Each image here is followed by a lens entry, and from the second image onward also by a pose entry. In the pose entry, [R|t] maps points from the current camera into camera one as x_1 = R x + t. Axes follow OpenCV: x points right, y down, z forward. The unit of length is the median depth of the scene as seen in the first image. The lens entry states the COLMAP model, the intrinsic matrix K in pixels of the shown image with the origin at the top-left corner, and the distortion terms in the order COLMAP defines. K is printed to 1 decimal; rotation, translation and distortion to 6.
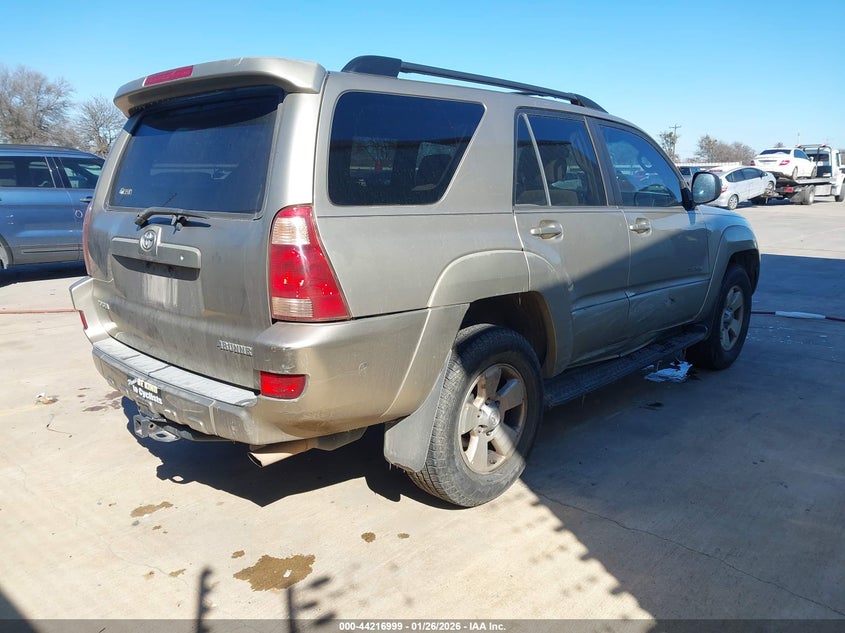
lens RADIAL K [[631.4, 0, 423.3], [0, 631.4, 312.1], [0, 0, 1]] dist [0.114240, -0.184303]
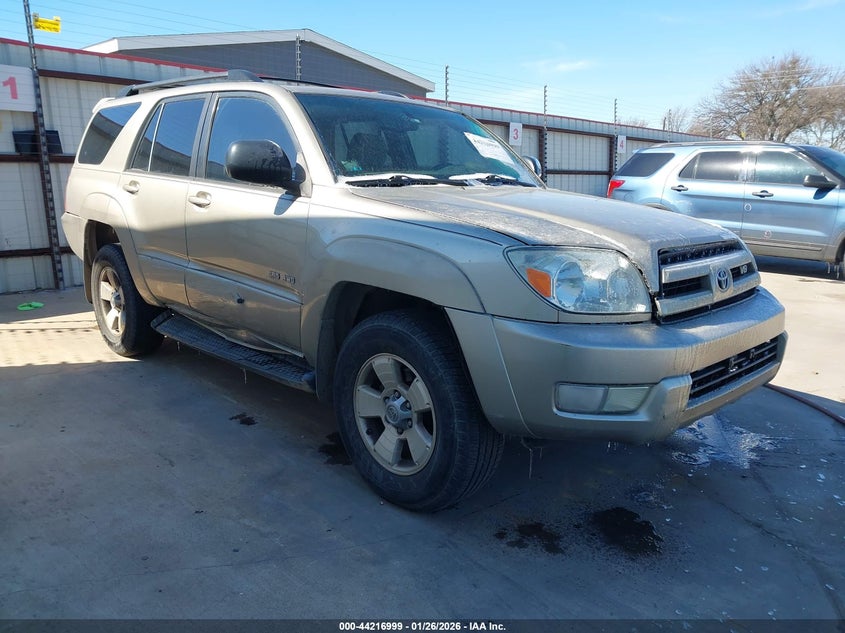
lens RADIAL K [[631.4, 0, 423.3], [0, 631.4, 312.1], [0, 0, 1]] dist [0.114240, -0.184303]
pose [[-0.020527, 0.200151, -0.979550, 1.513308], [-0.216546, 0.955609, 0.199798, -0.276118], [0.976056, 0.216219, 0.023726, 1.540900]]
